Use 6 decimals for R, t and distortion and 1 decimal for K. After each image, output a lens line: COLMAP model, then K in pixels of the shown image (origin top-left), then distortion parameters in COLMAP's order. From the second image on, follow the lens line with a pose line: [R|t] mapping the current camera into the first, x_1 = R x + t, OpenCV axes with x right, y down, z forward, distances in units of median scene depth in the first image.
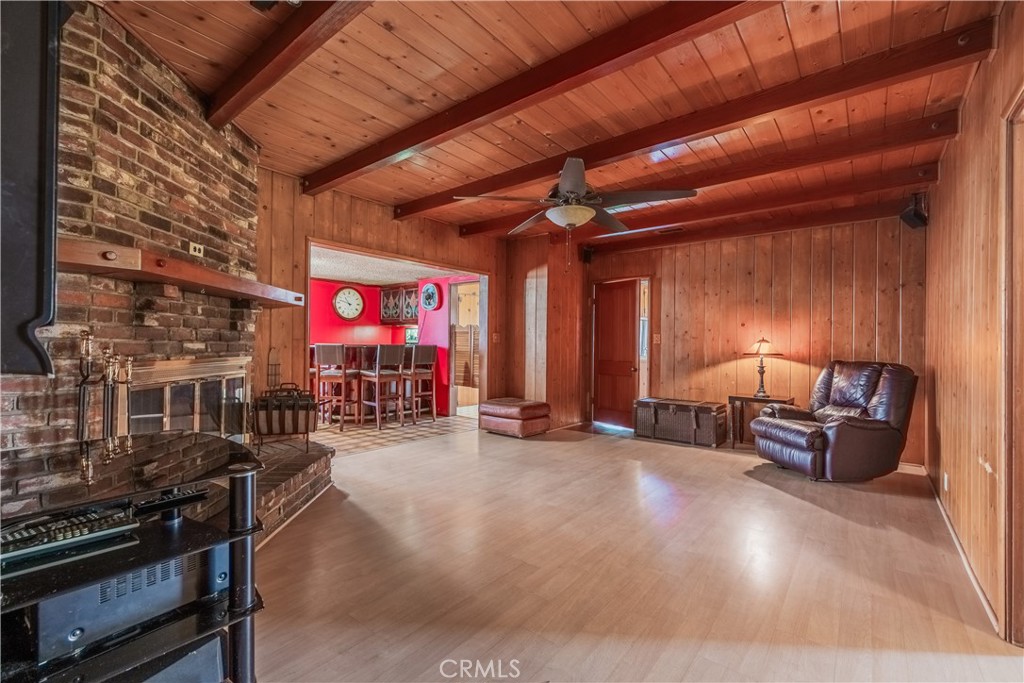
lens RADIAL K [[441.2, 0, 512.0], [0, 441.2, 341.5], [0, 0, 1]] dist [0.000654, -0.000288]
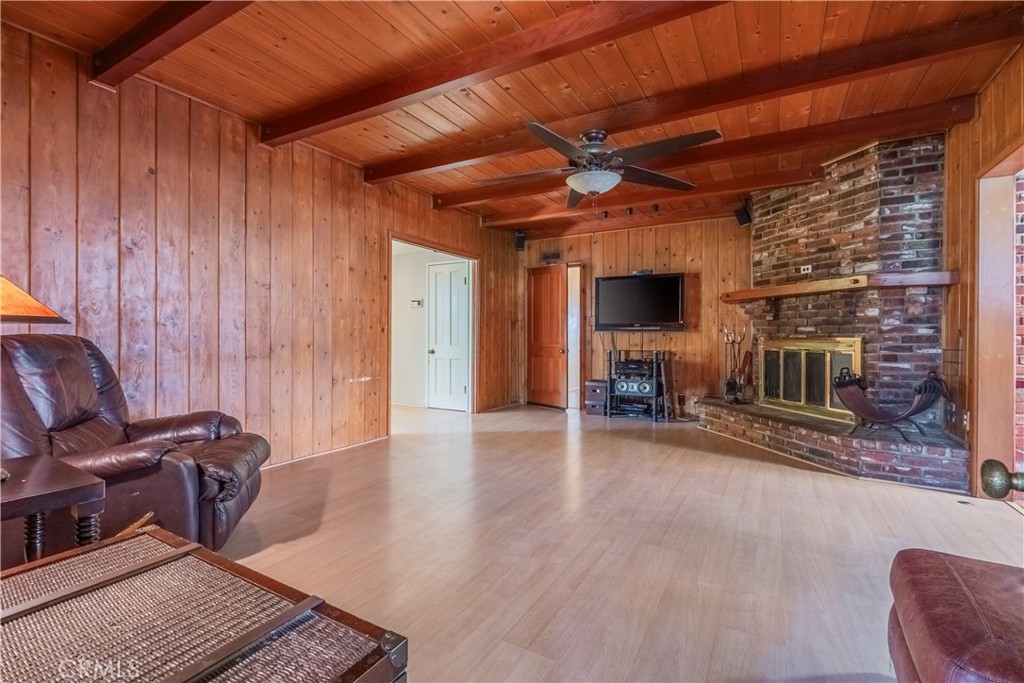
lens RADIAL K [[462.9, 0, 515.9], [0, 462.9, 339.6], [0, 0, 1]] dist [-0.000530, -0.000635]
pose [[-0.986631, -0.029774, -0.160230, 0.560909], [-0.029635, 0.999555, -0.003257, 0.080764], [0.160255, 0.001535, -0.987074, 2.377032]]
